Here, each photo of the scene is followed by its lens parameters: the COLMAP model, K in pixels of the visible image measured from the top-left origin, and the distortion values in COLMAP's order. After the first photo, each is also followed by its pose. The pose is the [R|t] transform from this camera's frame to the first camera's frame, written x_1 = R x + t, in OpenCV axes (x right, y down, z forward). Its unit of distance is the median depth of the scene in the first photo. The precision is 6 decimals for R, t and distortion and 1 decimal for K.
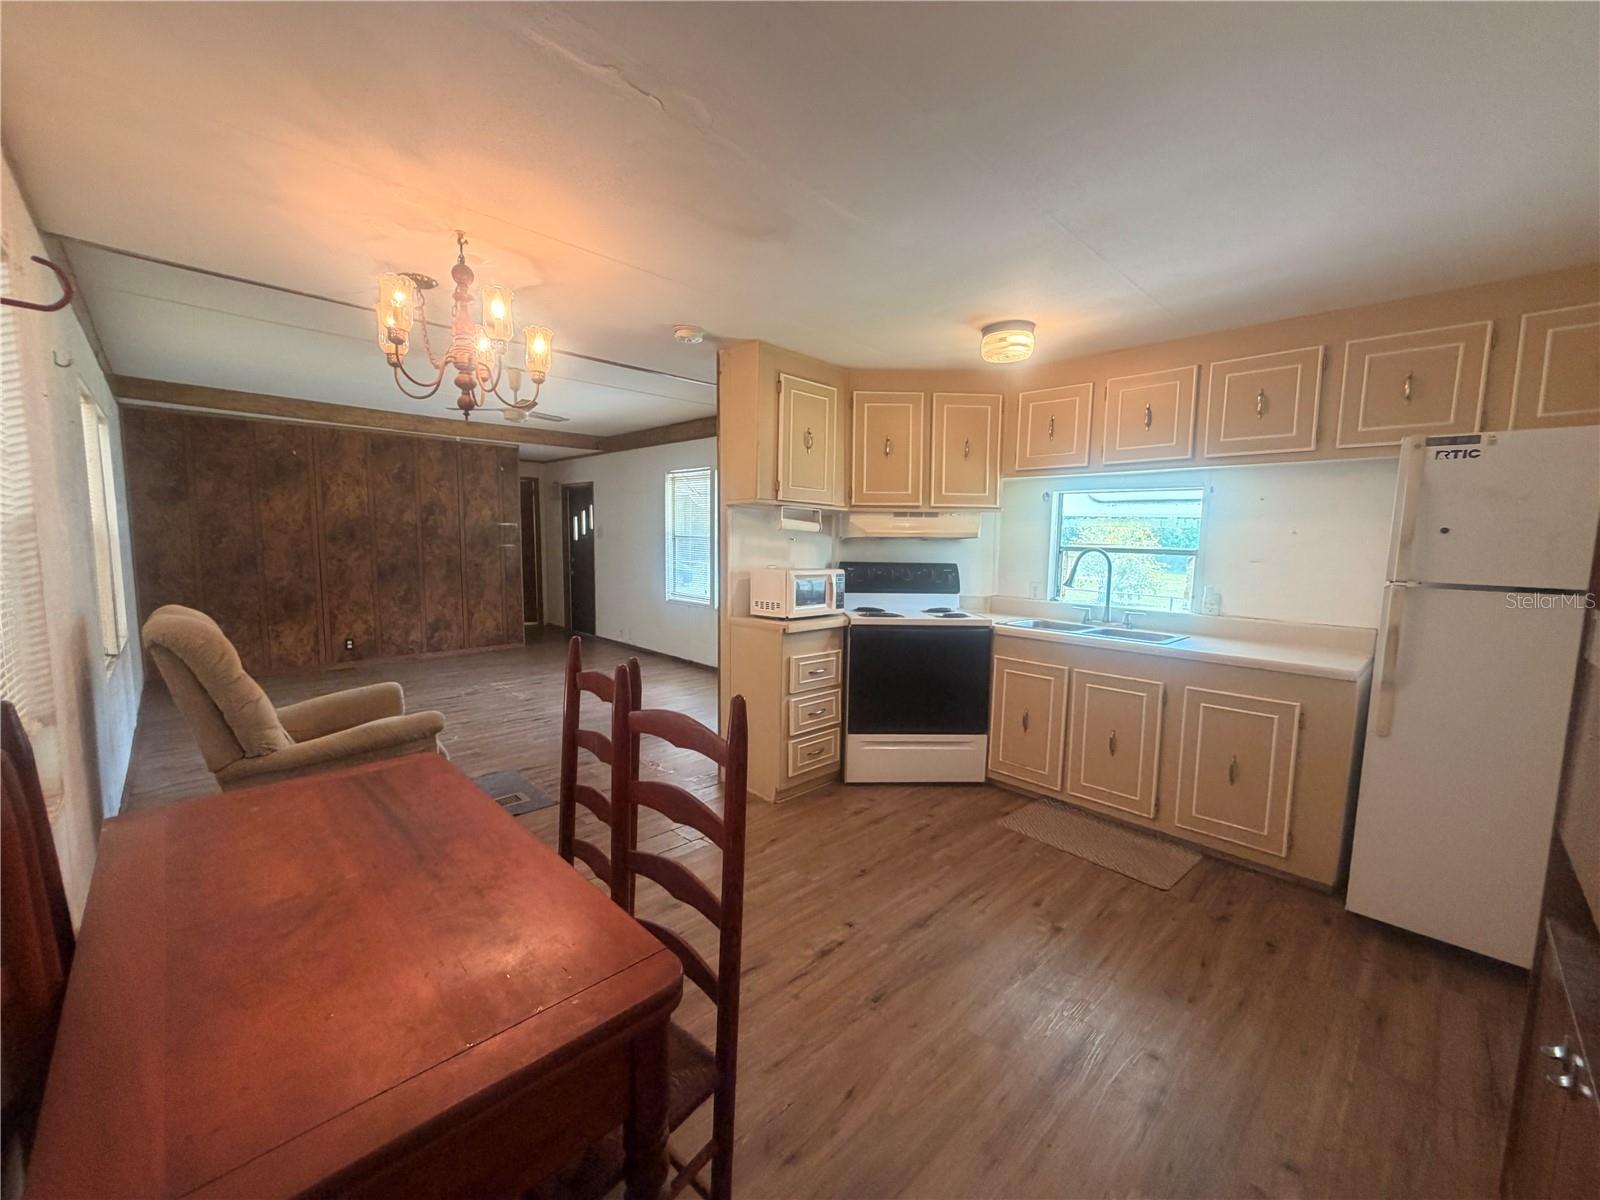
lens RADIAL K [[638.2, 0, 794.4], [0, 638.2, 601.8], [0, 0, 1]] dist [-0.002217, -0.000211]
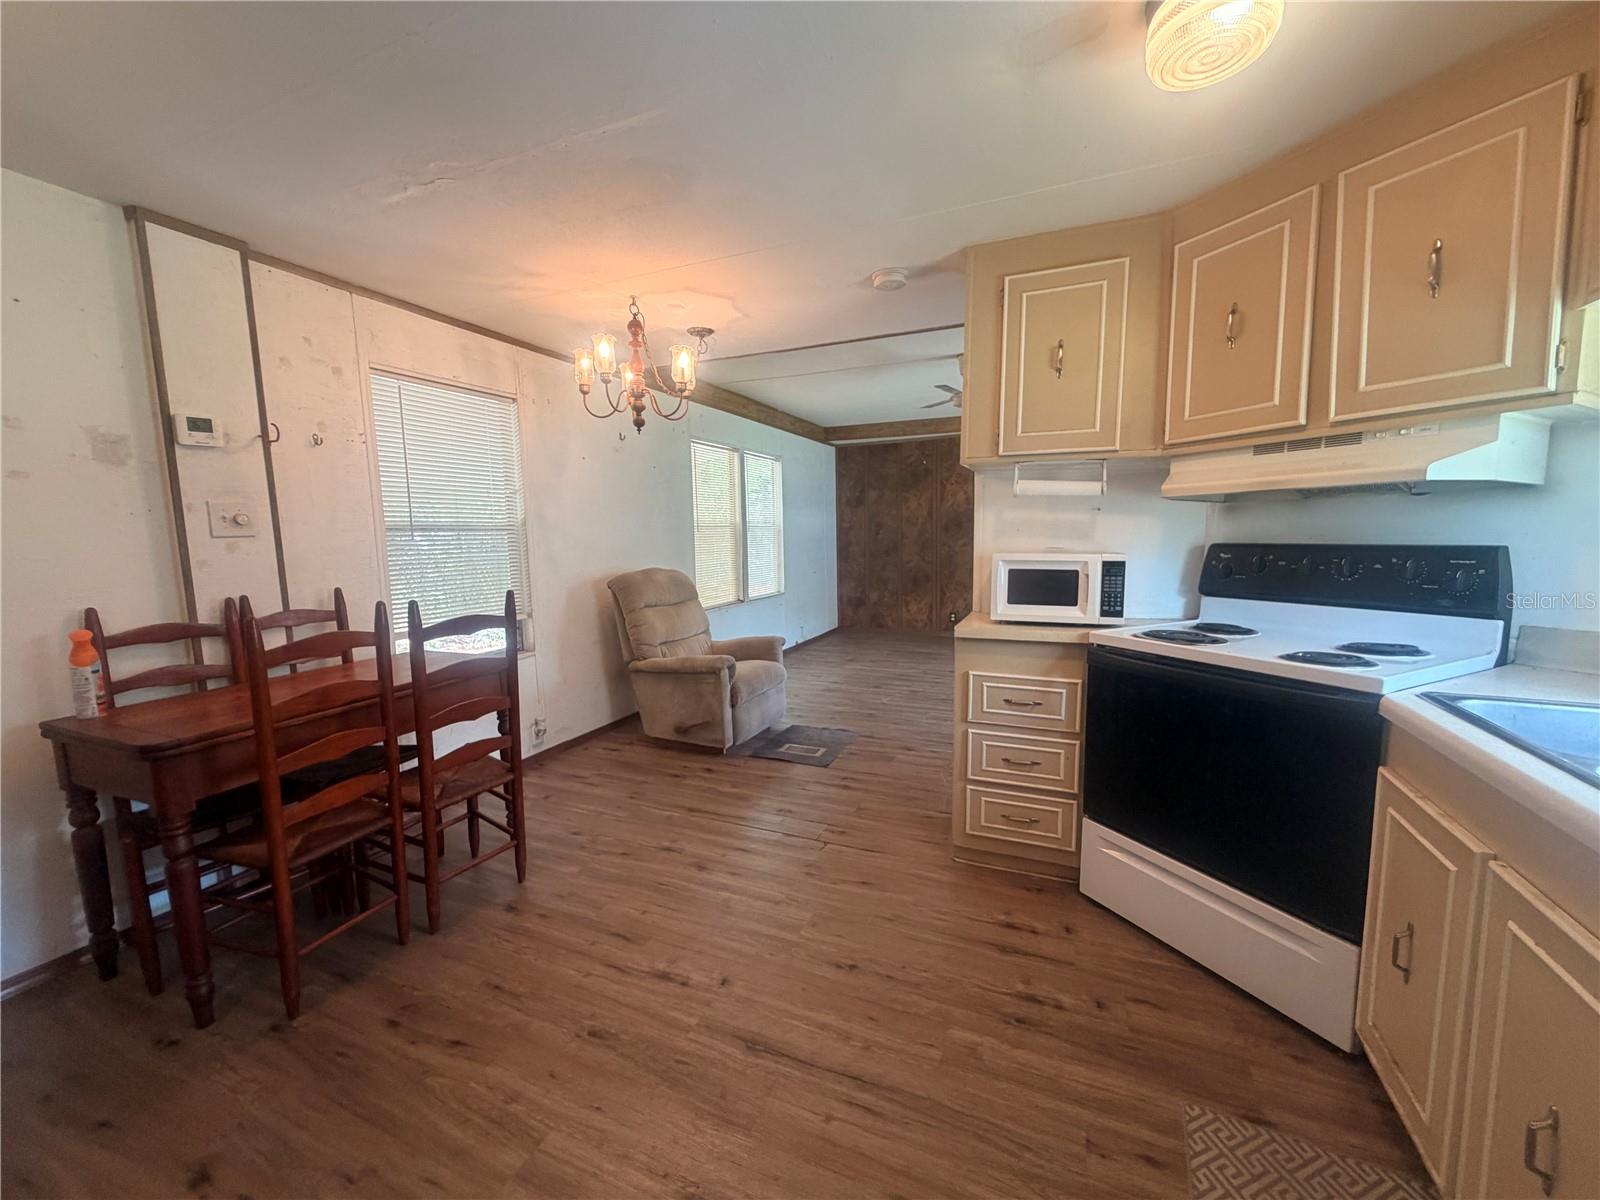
lens RADIAL K [[638.2, 0, 794.4], [0, 638.2, 601.8], [0, 0, 1]] dist [-0.002217, -0.000211]
pose [[0.373203, 0.078875, -0.924391, 0.520470], [-0.067841, 0.996032, 0.057598, -0.018700], [0.925266, 0.041216, 0.377073, 0.472777]]
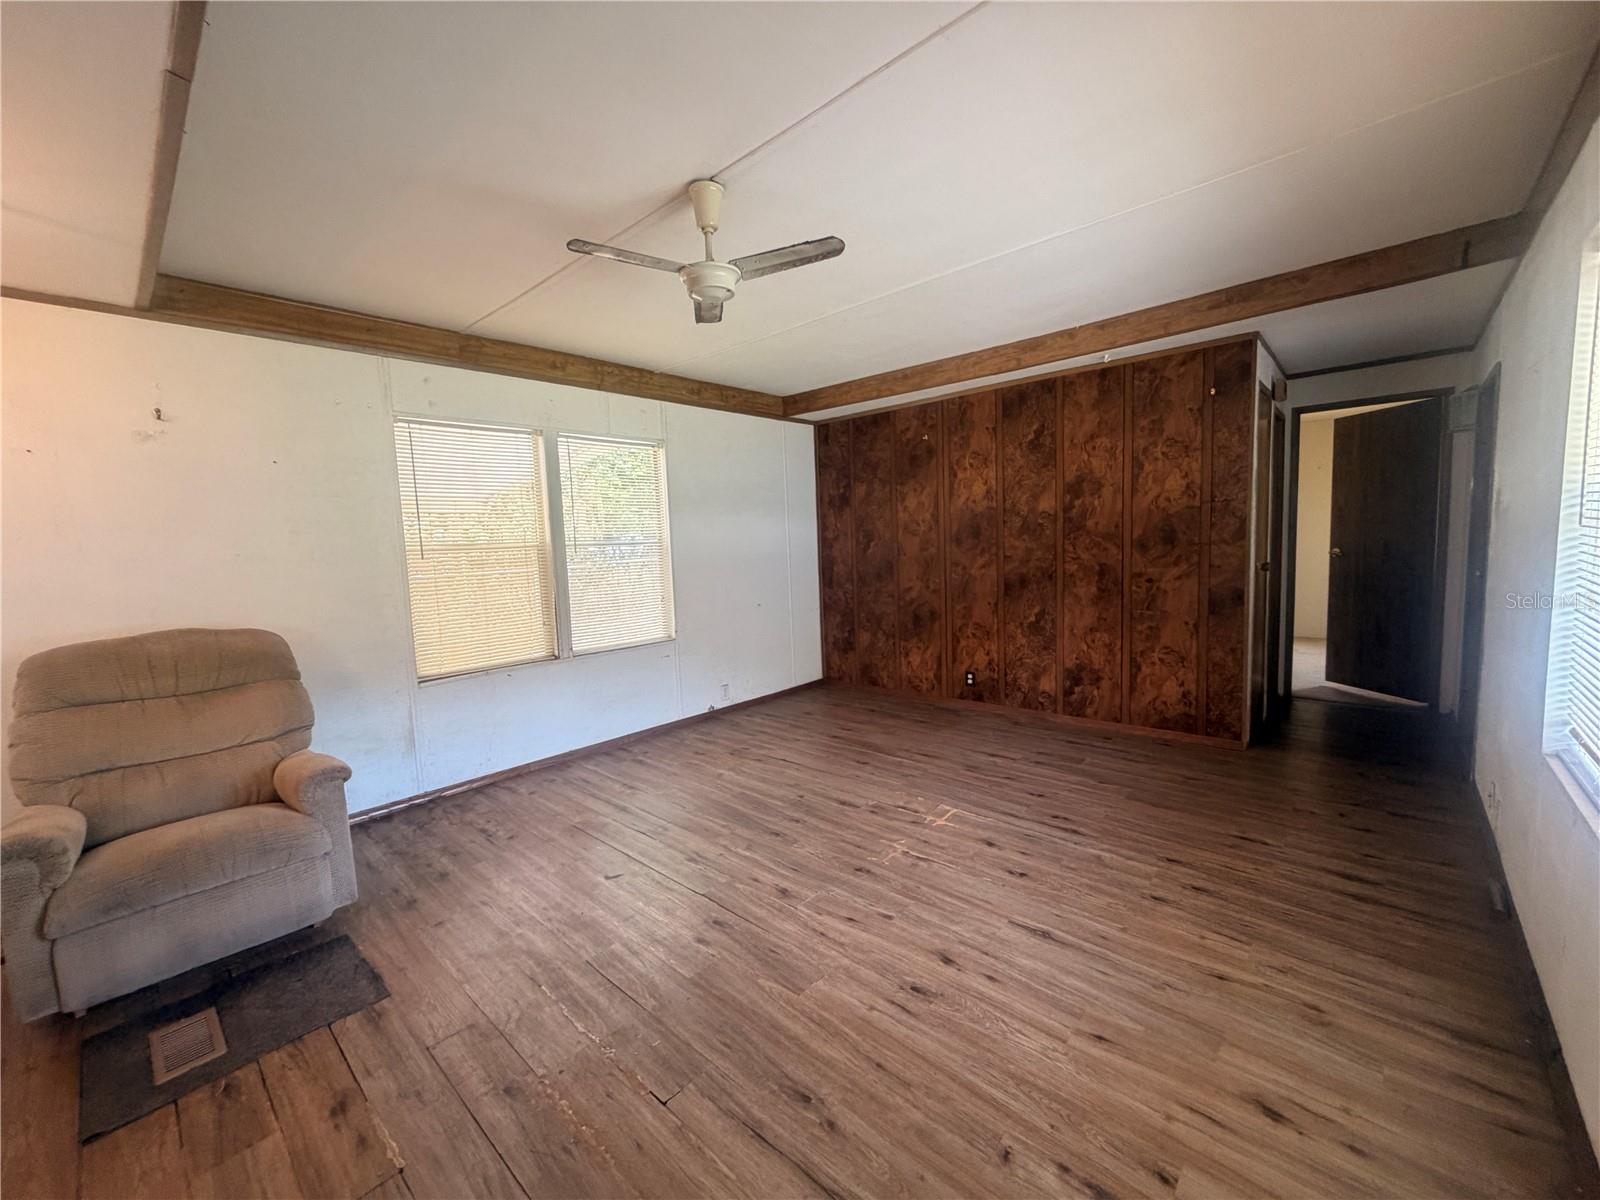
lens RADIAL K [[638.2, 0, 794.4], [0, 638.2, 601.8], [0, 0, 1]] dist [-0.002217, -0.000211]
pose [[0.053582, 0.081428, -0.995238, 0.073825], [-0.063802, 0.994912, 0.077967, -0.123117], [0.996523, 0.059321, 0.058505, 1.294662]]
